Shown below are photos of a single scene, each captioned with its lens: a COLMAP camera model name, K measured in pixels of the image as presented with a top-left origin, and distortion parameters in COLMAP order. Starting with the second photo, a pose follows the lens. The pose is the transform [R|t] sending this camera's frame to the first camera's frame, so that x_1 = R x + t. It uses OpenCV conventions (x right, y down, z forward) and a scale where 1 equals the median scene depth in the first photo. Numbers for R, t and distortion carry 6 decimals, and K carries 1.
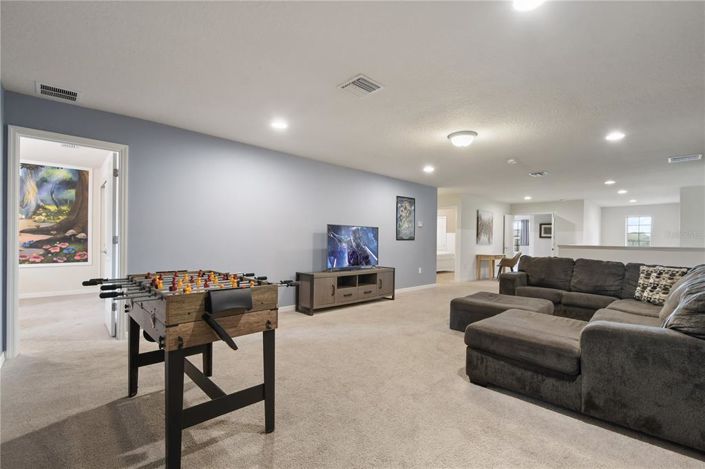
lens RADIAL K [[316.8, 0, 355.6], [0, 316.8, 242.7], [0, 0, 1]] dist [0.025736, -0.016886]
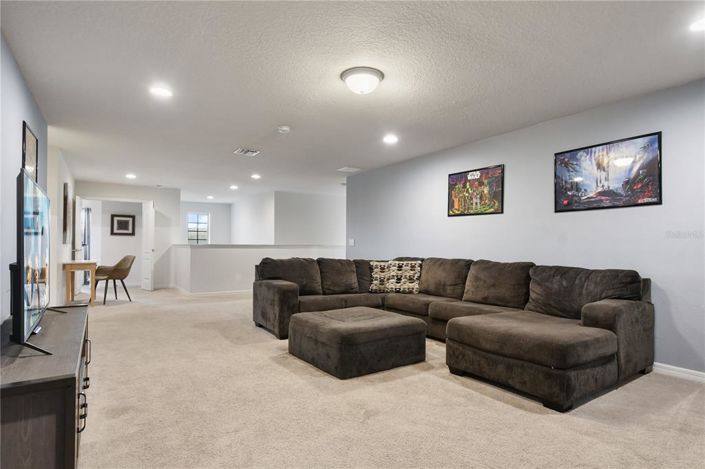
lens RADIAL K [[392.0, 0, 352.5], [0, 392.0, 234.5], [0, 0, 1]] dist [0.004416, 0.000770]
pose [[0.172923, 0.012288, 0.984859, -0.311053], [0.006445, 0.999887, -0.013607, -0.001487], [-0.984914, 0.008700, 0.172824, 0.583816]]
